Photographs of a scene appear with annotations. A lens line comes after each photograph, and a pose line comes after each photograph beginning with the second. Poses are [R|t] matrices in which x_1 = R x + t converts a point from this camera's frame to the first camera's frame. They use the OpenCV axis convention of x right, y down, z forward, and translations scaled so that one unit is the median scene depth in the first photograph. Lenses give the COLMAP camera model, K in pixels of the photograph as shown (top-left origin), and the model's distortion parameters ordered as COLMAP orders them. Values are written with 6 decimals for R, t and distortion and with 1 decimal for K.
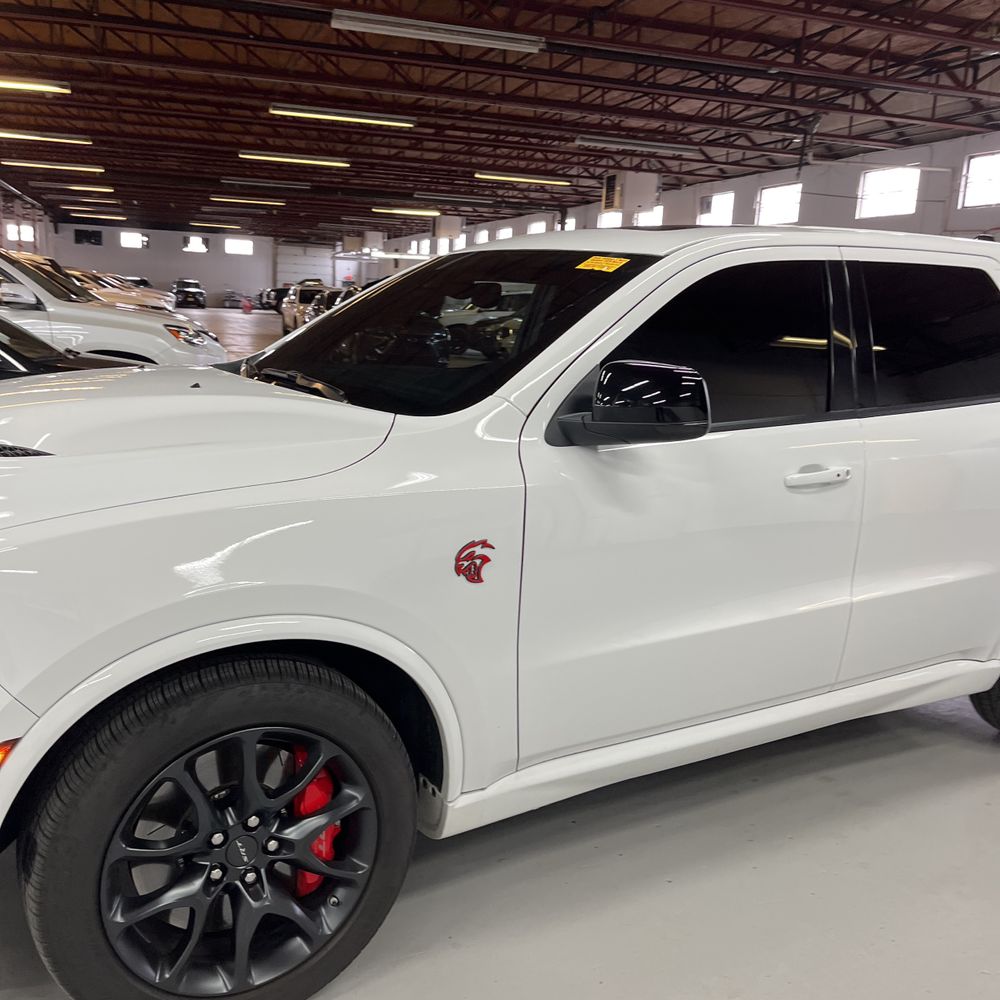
lens RADIAL K [[1014.6, 0, 500.0], [0, 1014.6, 500.0], [0, 0, 1]] dist [0.039462, -0.020035]
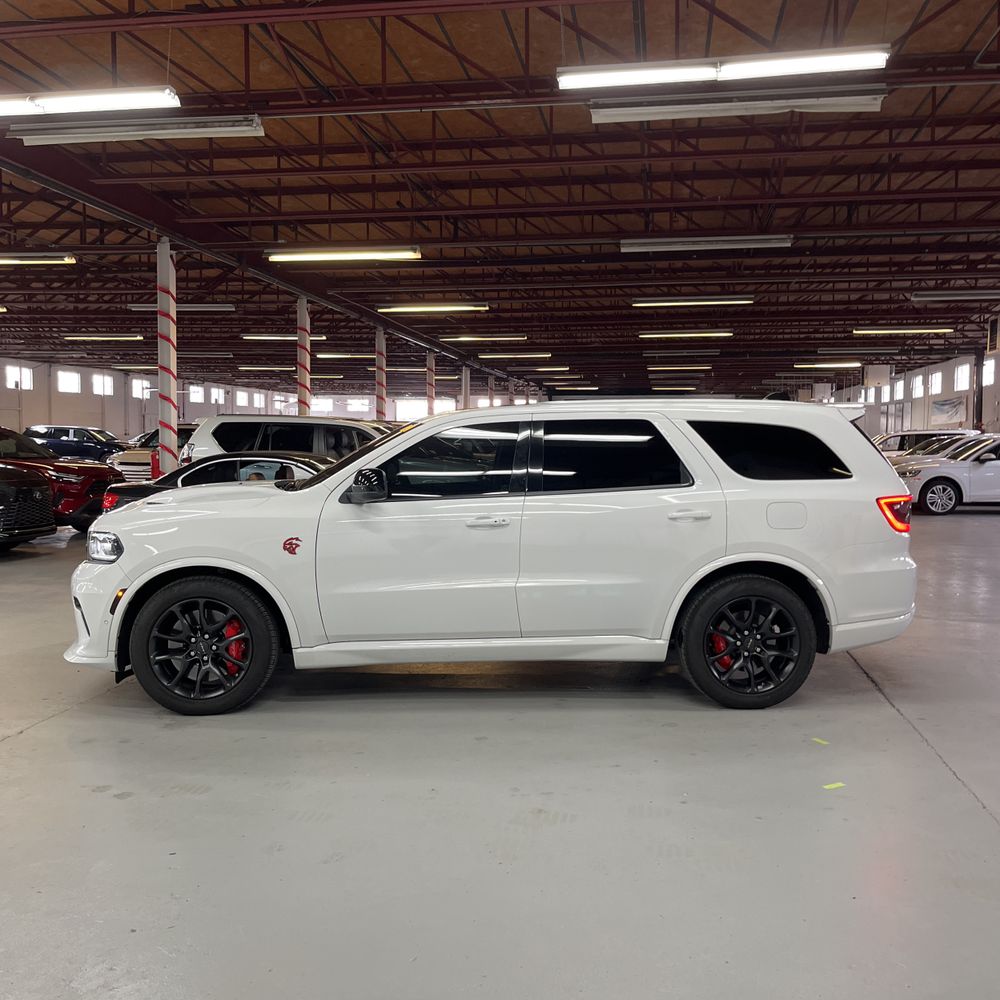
lens RADIAL K [[977.0, 0, 496.9], [0, 977.0, 484.0], [0, 0, 1]] dist [0.019249, -0.010604]
pose [[0.891873, -0.021574, -0.451771, 1.584665], [-0.051419, 0.987549, -0.148670, 0.251902], [0.449354, 0.155824, 0.879659, -0.983788]]
